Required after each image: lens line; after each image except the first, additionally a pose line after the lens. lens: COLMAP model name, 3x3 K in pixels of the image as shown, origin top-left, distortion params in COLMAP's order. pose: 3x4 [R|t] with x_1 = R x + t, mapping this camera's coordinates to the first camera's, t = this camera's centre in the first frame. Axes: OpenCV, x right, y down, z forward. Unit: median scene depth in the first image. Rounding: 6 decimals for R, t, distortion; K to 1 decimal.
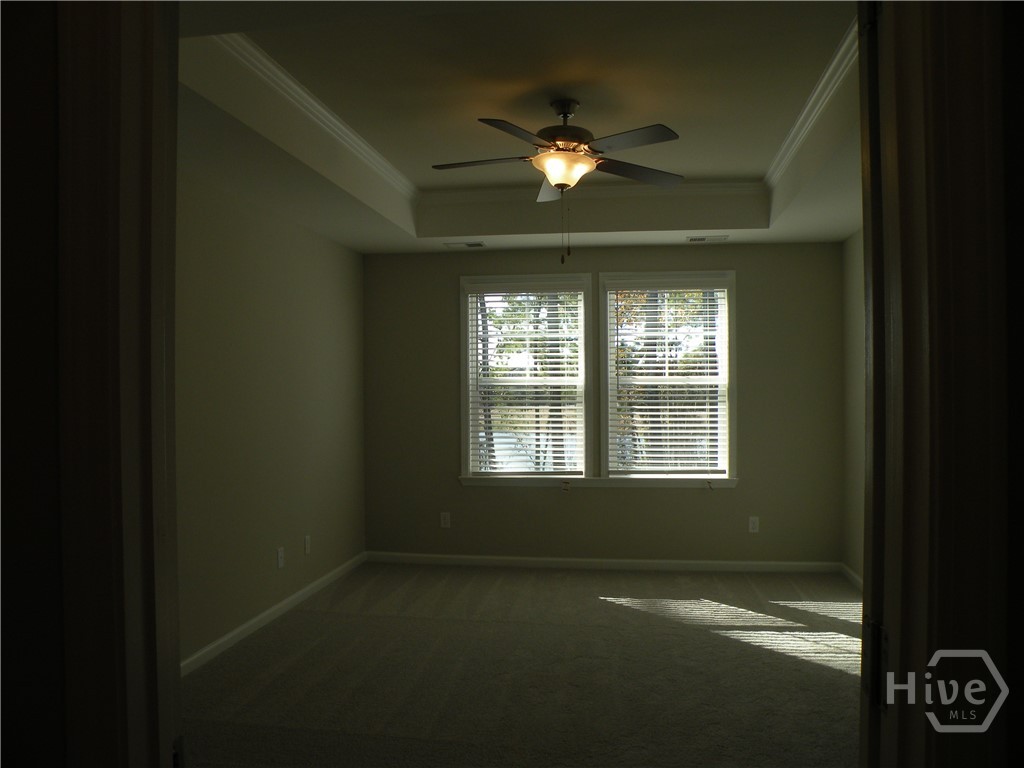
lens RADIAL K [[818.8, 0, 512.0], [0, 818.8, 384.0], [0, 0, 1]] dist [-0.173624, 0.159562]
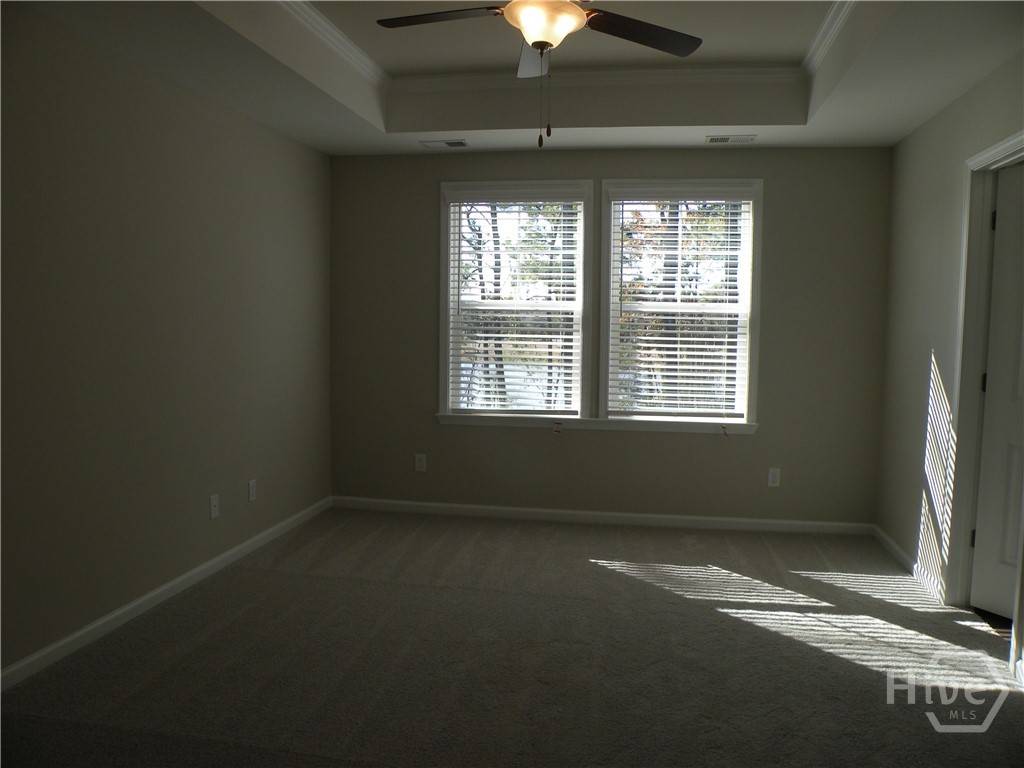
lens RADIAL K [[818.8, 0, 512.0], [0, 818.8, 384.0], [0, 0, 1]] dist [-0.173624, 0.159562]
pose [[0.999543, 0.020472, -0.022262, 0.036360], [-0.018571, 0.996421, 0.082460, 0.008711], [0.023871, -0.082009, 0.996346, 0.139756]]
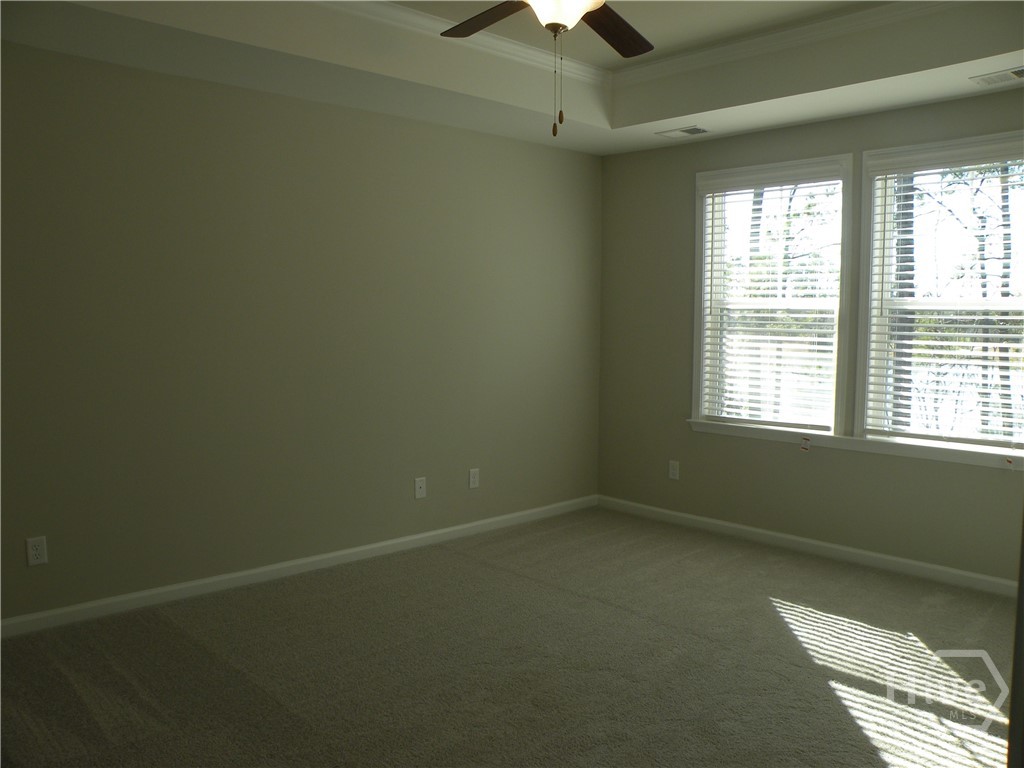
lens RADIAL K [[826.6, 0, 502.3], [0, 826.6, 395.3], [0, 0, 1]] dist [-0.156802, 0.144890]
pose [[0.781507, 0.068338, -0.620142, 0.314217], [-0.004656, 0.994594, 0.103734, 0.004207], [0.623879, -0.078181, 0.777601, 0.251518]]
